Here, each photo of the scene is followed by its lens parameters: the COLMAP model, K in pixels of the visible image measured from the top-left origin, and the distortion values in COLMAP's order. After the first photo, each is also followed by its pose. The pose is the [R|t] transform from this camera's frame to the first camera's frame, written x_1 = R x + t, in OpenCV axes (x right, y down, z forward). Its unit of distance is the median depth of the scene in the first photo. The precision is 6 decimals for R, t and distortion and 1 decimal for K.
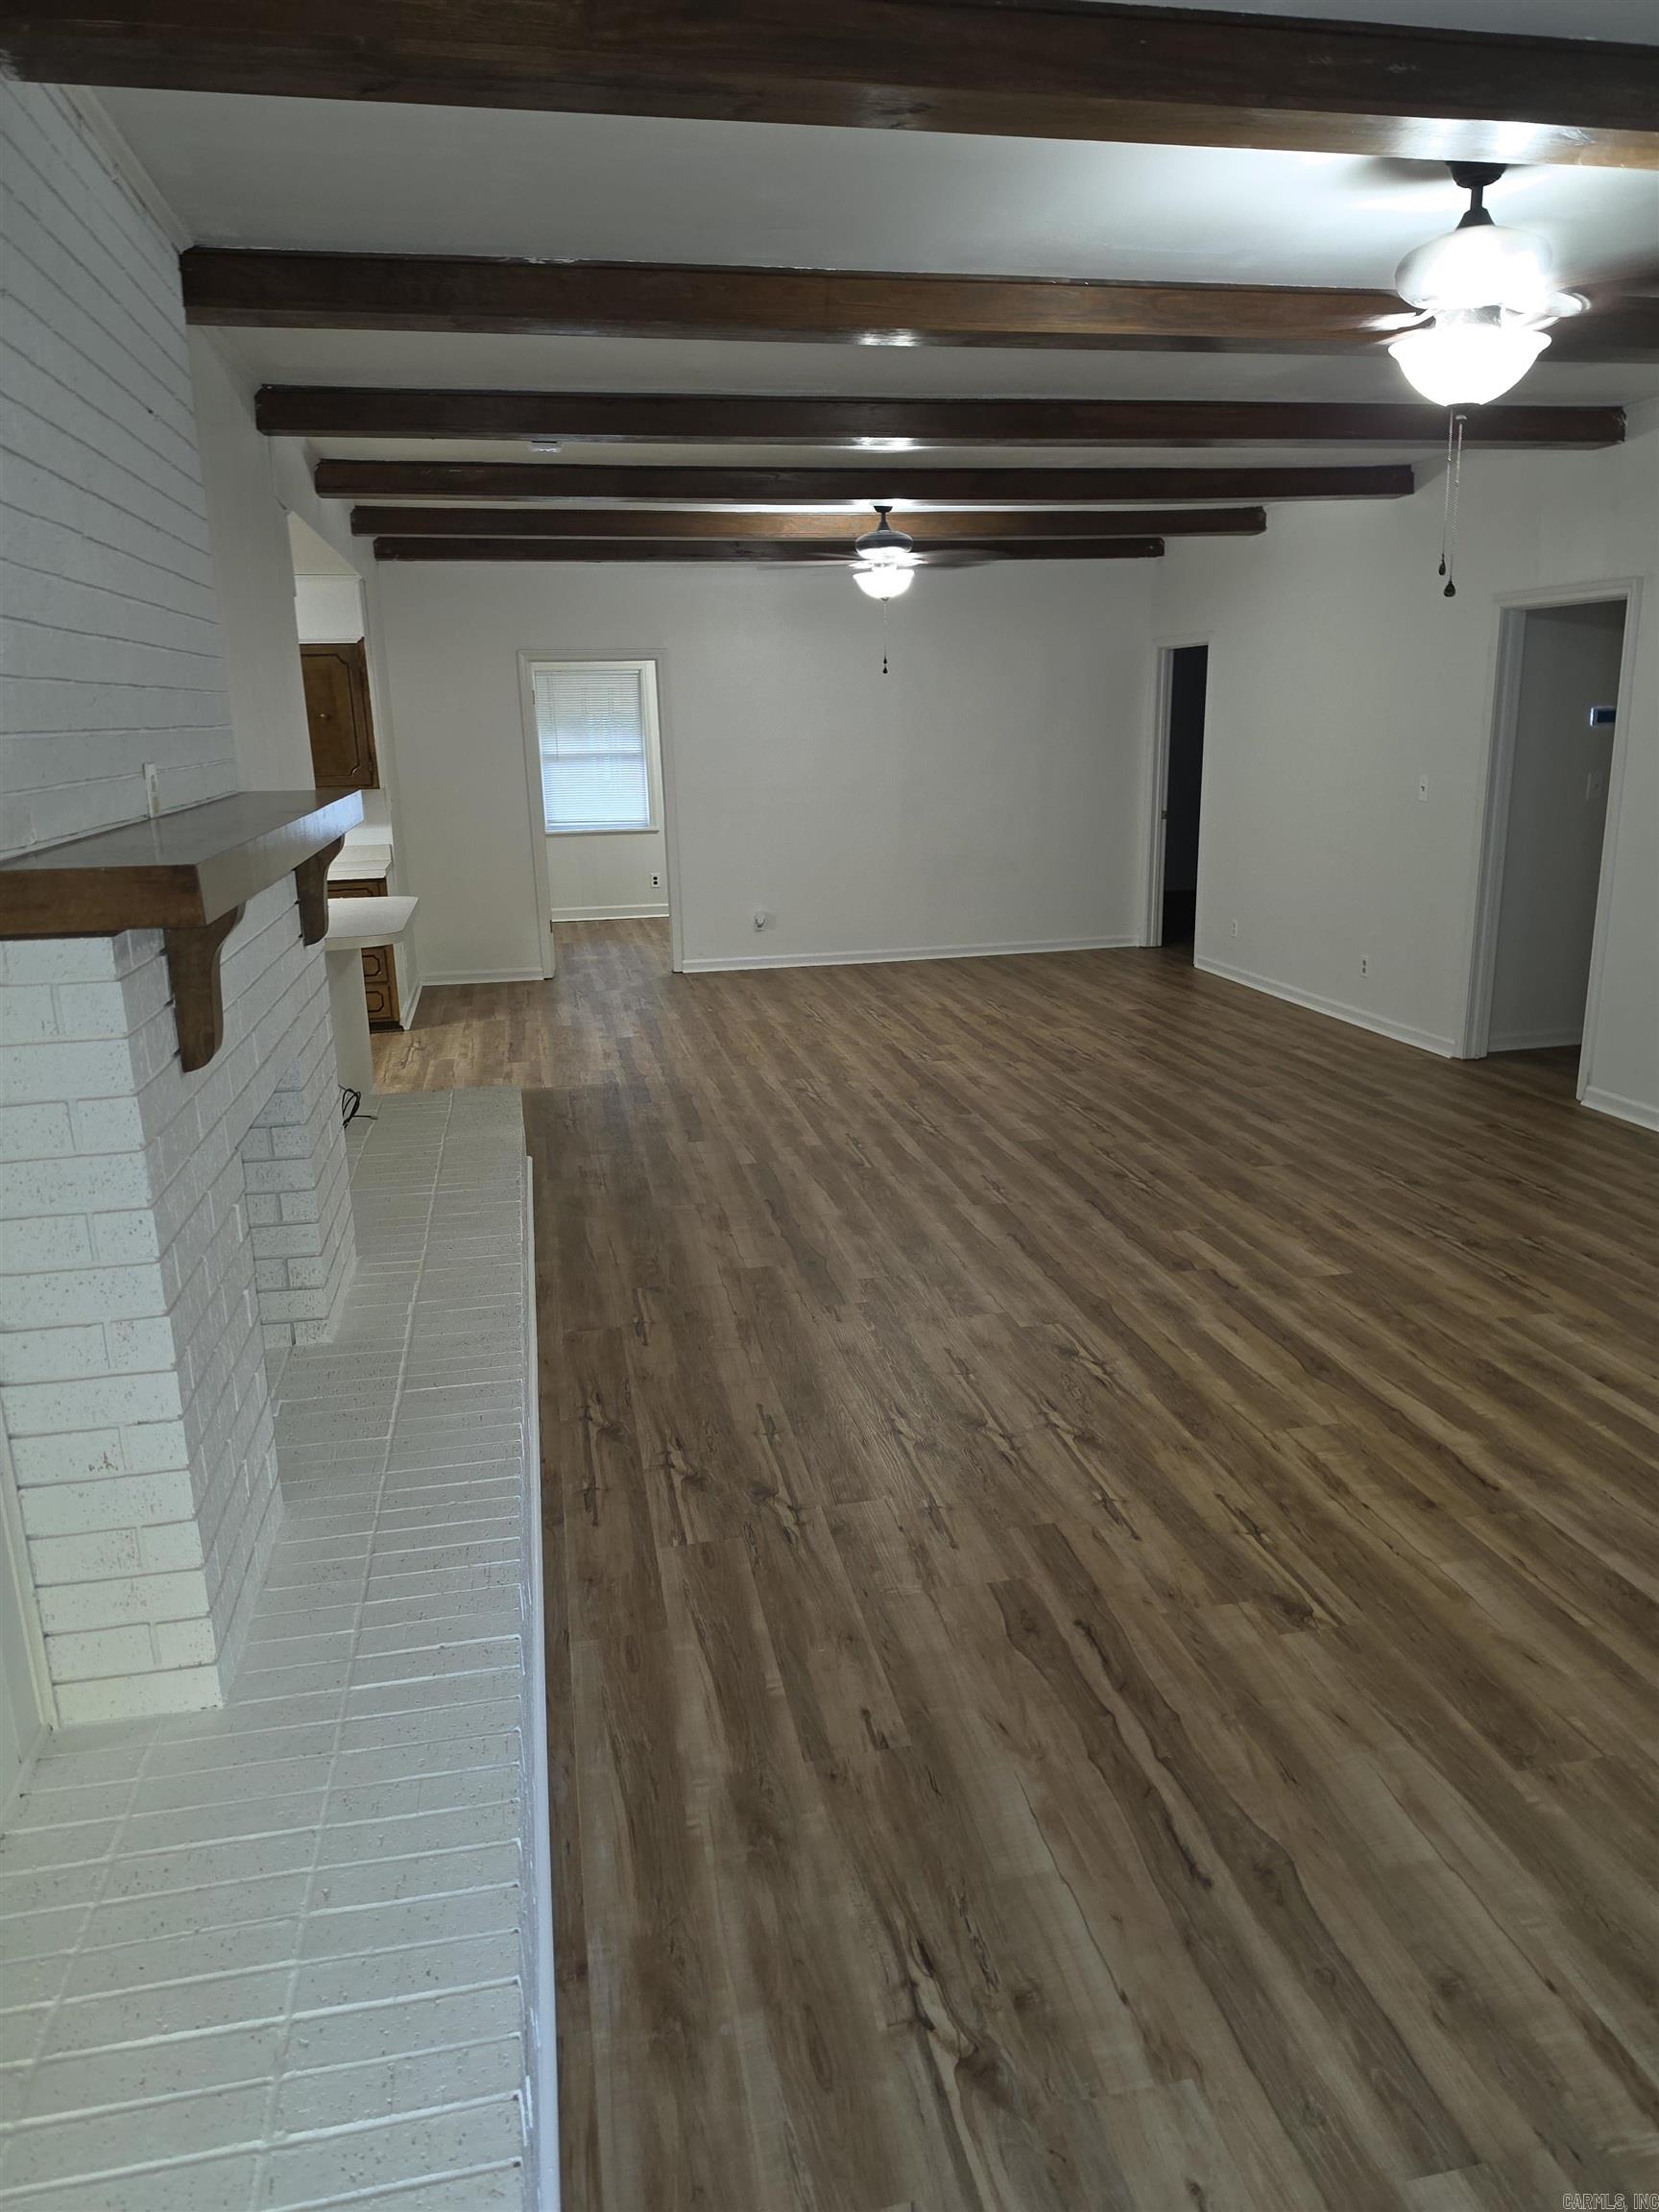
lens RADIAL K [[1527.6, 0, 818.0], [0, 1527.6, 1104.3], [0, 0, 1]] dist [0.072729, -0.082262]
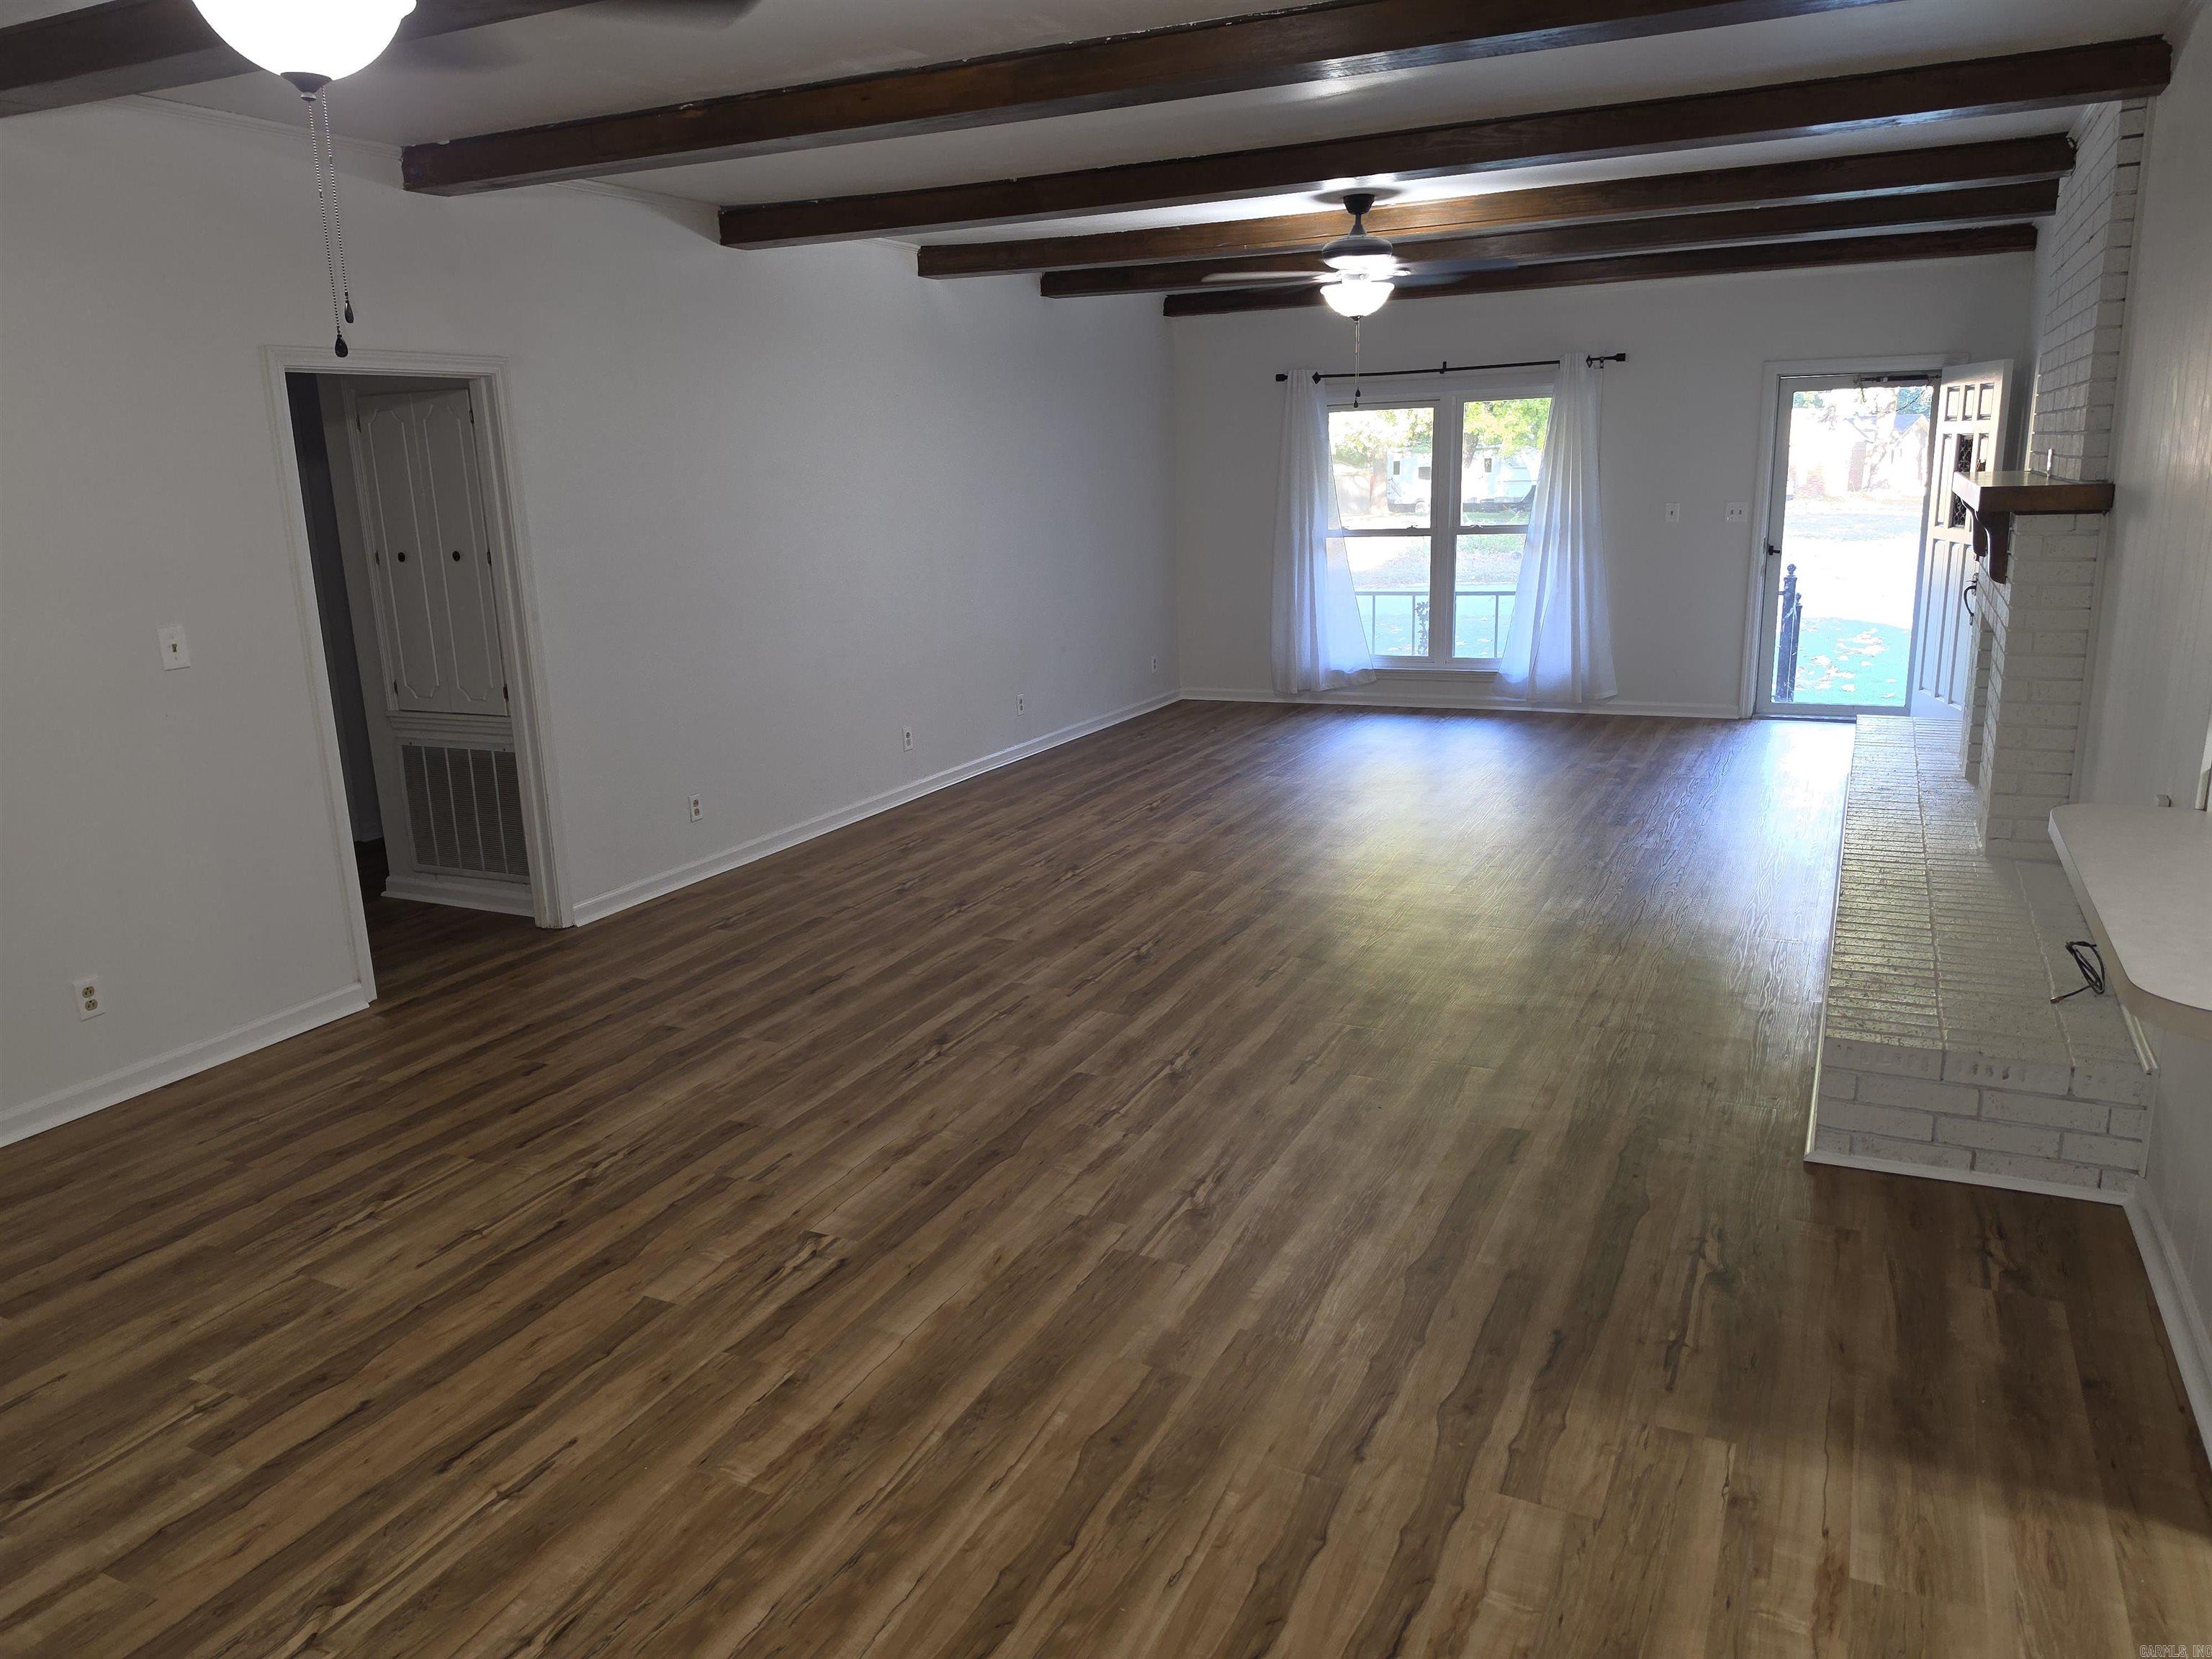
lens RADIAL K [[1527.6, 0, 1100.5], [0, 1527.6, 826.5], [0, 0, 1]] dist [0.072729, -0.082262]
pose [[-0.801054, -0.085203, 0.592497, -0.502726], [0.198728, 0.895823, 0.397502, -0.607335], [-0.564641, 0.436166, -0.700671, 2.449959]]
